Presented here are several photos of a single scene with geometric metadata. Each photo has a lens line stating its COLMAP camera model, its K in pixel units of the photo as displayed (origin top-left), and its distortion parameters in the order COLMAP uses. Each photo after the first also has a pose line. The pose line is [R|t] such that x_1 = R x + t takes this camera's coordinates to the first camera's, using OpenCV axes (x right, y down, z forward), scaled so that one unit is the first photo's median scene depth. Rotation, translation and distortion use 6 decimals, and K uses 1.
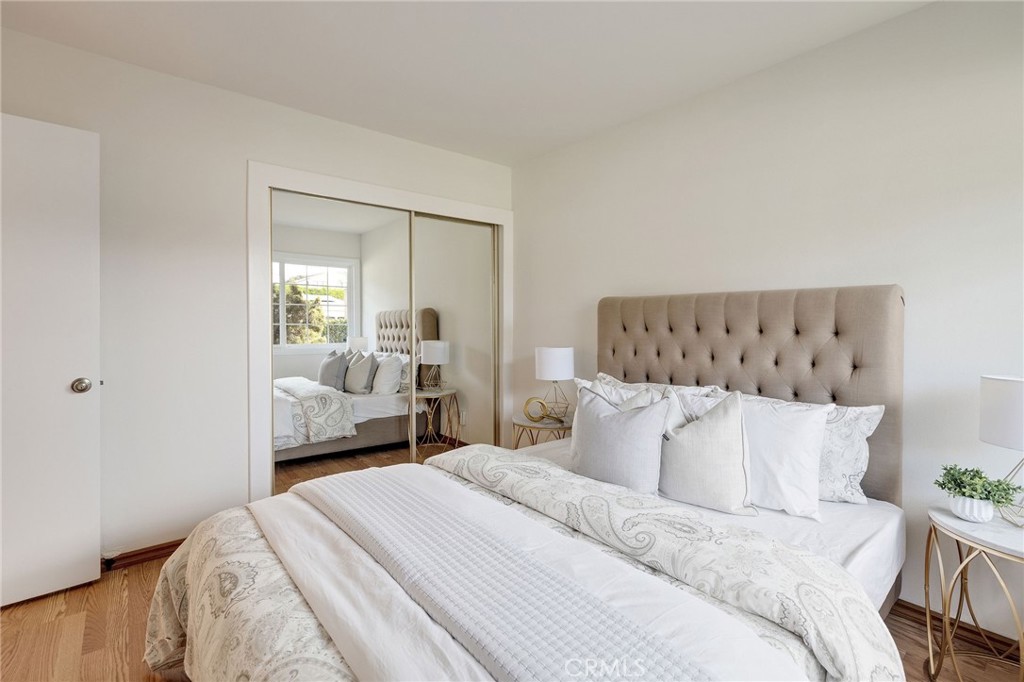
lens RADIAL K [[440.0, 0, 509.1], [0, 440.0, 323.4], [0, 0, 1]] dist [0.000973, -0.000251]
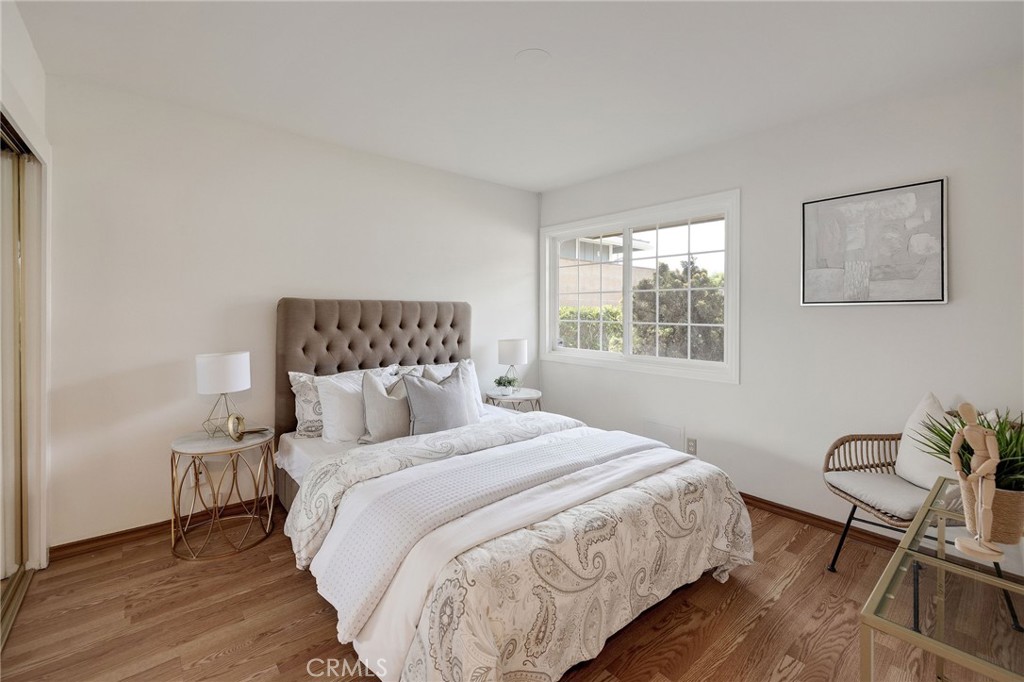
lens RADIAL K [[440.0, 0, 509.1], [0, 440.0, 323.4], [0, 0, 1]] dist [0.000973, -0.000251]
pose [[0.010430, -0.020803, 0.999729, -0.993865], [0.005140, 0.999771, 0.020750, -0.021968], [-0.999932, 0.004922, 0.010535, 0.633233]]
